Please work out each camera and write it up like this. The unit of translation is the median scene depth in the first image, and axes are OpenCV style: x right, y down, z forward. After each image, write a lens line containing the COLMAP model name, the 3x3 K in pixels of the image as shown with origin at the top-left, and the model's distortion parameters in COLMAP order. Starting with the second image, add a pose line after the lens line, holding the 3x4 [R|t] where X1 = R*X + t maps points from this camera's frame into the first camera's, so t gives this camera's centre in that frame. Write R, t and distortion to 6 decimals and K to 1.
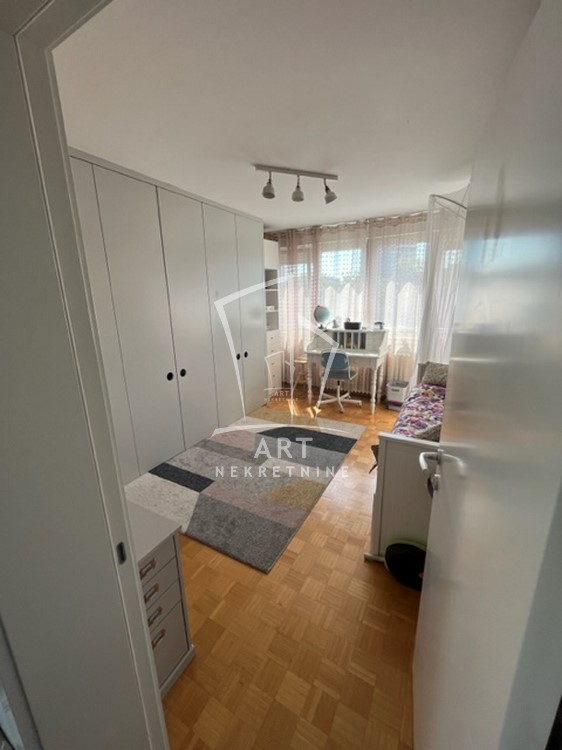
lens RADIAL K [[302.5, 0, 280.3], [0, 302.5, 374.9], [0, 0, 1]] dist [-0.005641, 0.000374]
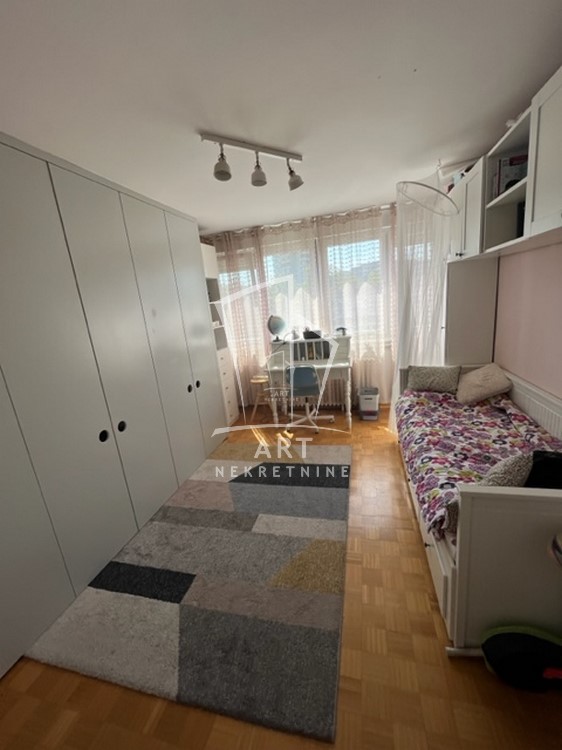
lens RADIAL K [[302.5, 0, 281.6], [0, 302.5, 374.7], [0, 0, 1]] dist [-0.005641, 0.000374]
pose [[0.962817, -0.135800, 0.233541, -0.102603], [0.142851, 0.989653, -0.013468, -0.060926], [-0.229296, 0.046329, 0.972254, 0.202371]]
